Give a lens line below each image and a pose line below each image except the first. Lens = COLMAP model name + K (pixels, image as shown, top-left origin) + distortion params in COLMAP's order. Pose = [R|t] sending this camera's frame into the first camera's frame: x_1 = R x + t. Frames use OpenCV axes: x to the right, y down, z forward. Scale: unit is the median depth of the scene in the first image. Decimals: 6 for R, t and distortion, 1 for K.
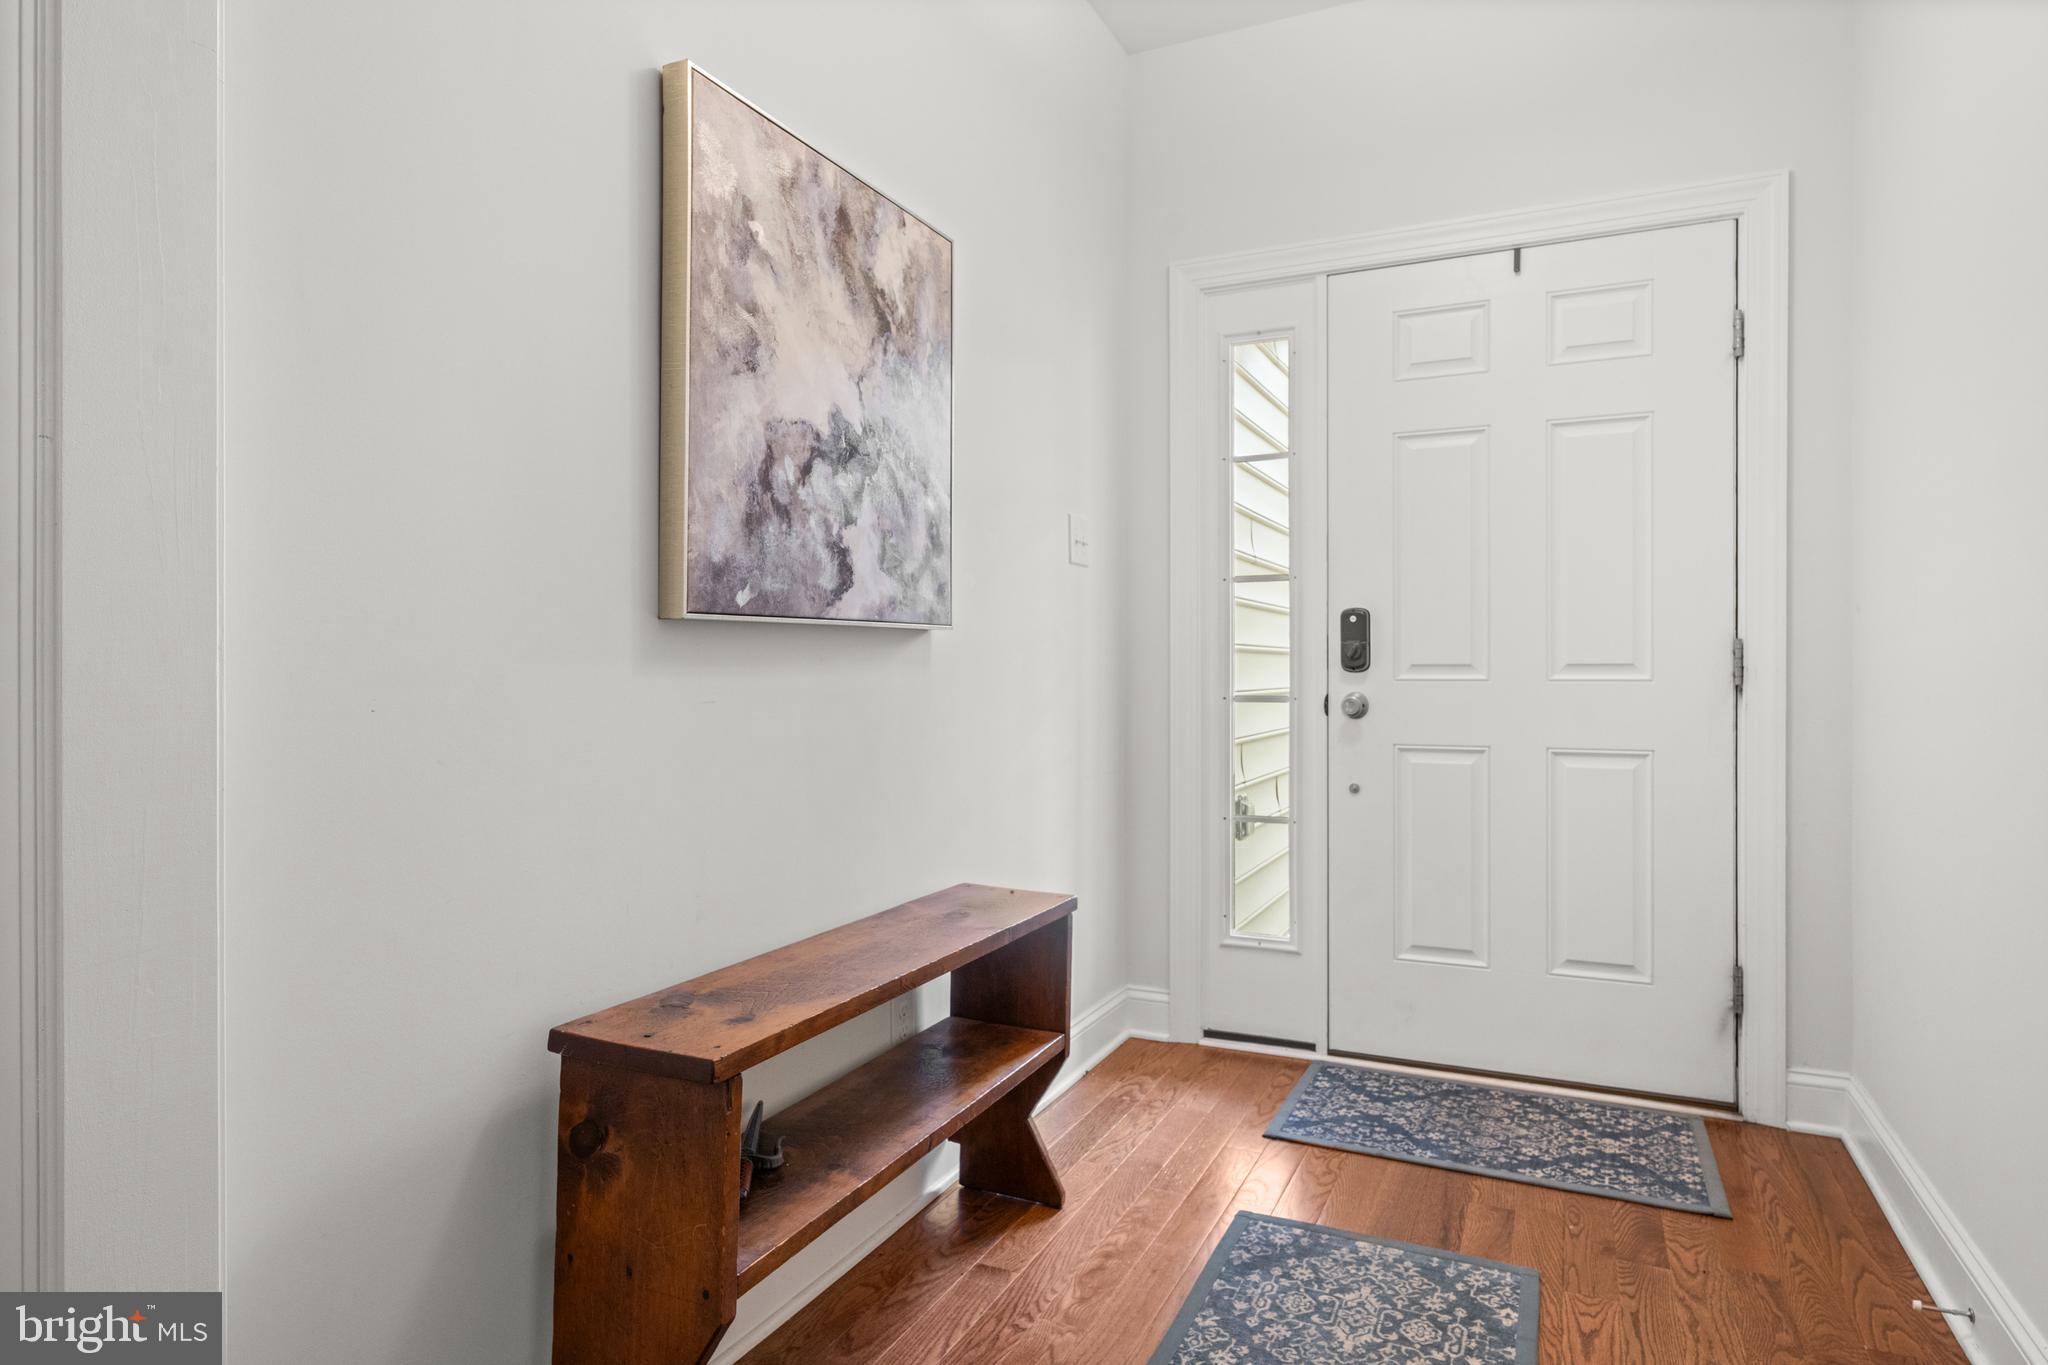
lens RADIAL K [[1163.3, 0, 1022.6], [0, 1163.3, 672.7], [0, 0, 1]] dist [0.000012, -0.000344]
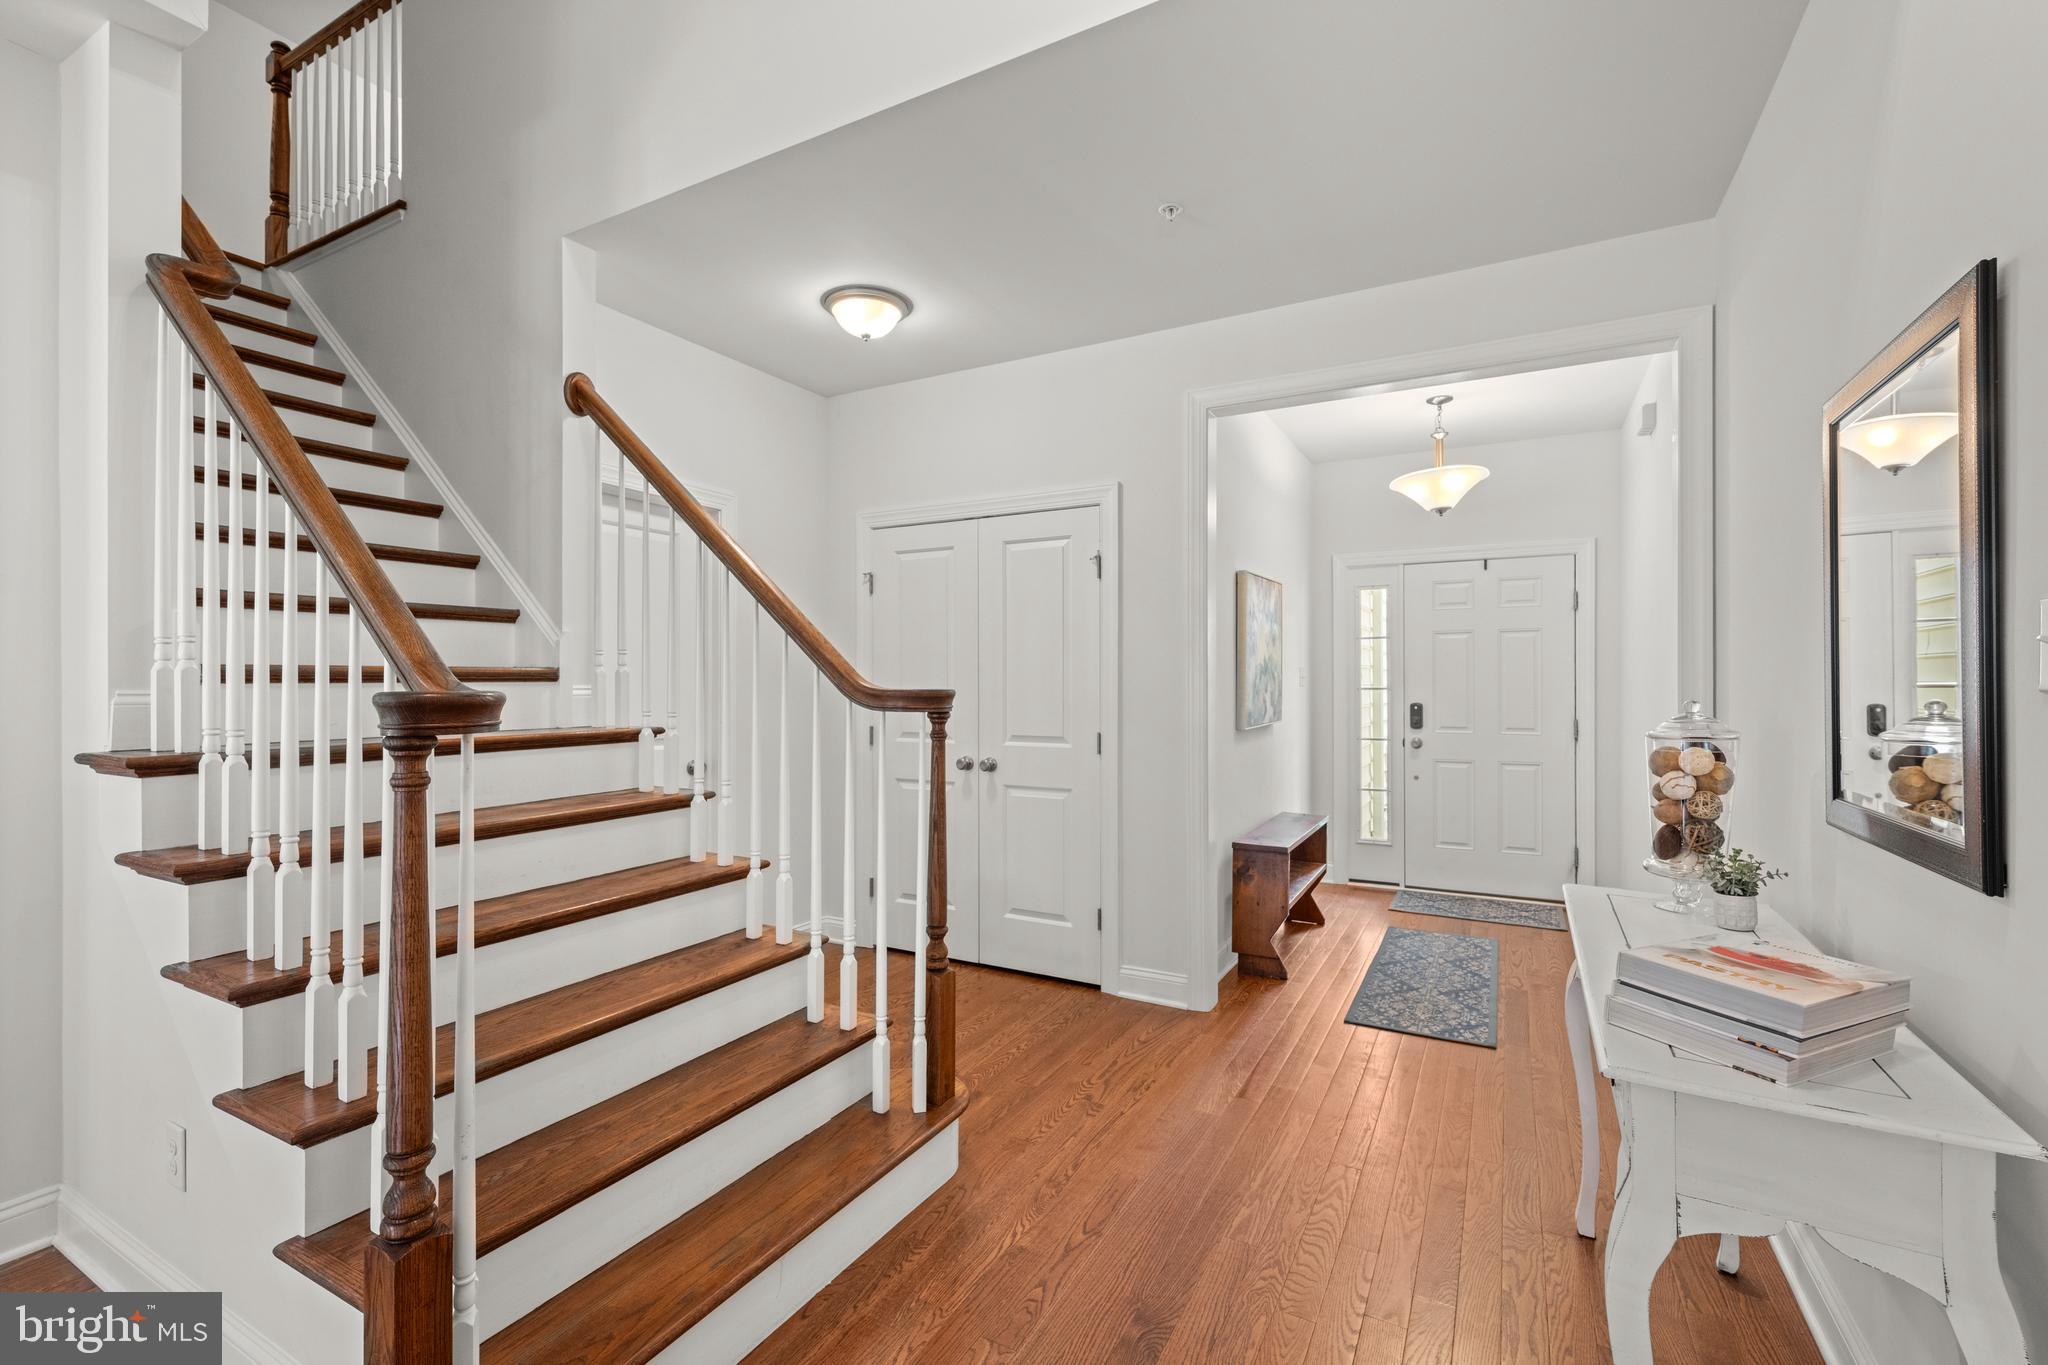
lens RADIAL K [[888.2, 0, 1020.8], [0, 888.2, 672.6], [0, 0, 1]] dist [-0.000327, -0.000057]
pose [[0.997983, -0.001057, -0.063477, -0.456899], [0.000571, 0.999970, -0.007673, -0.114226], [0.063483, 0.007622, 0.997954, -0.980887]]
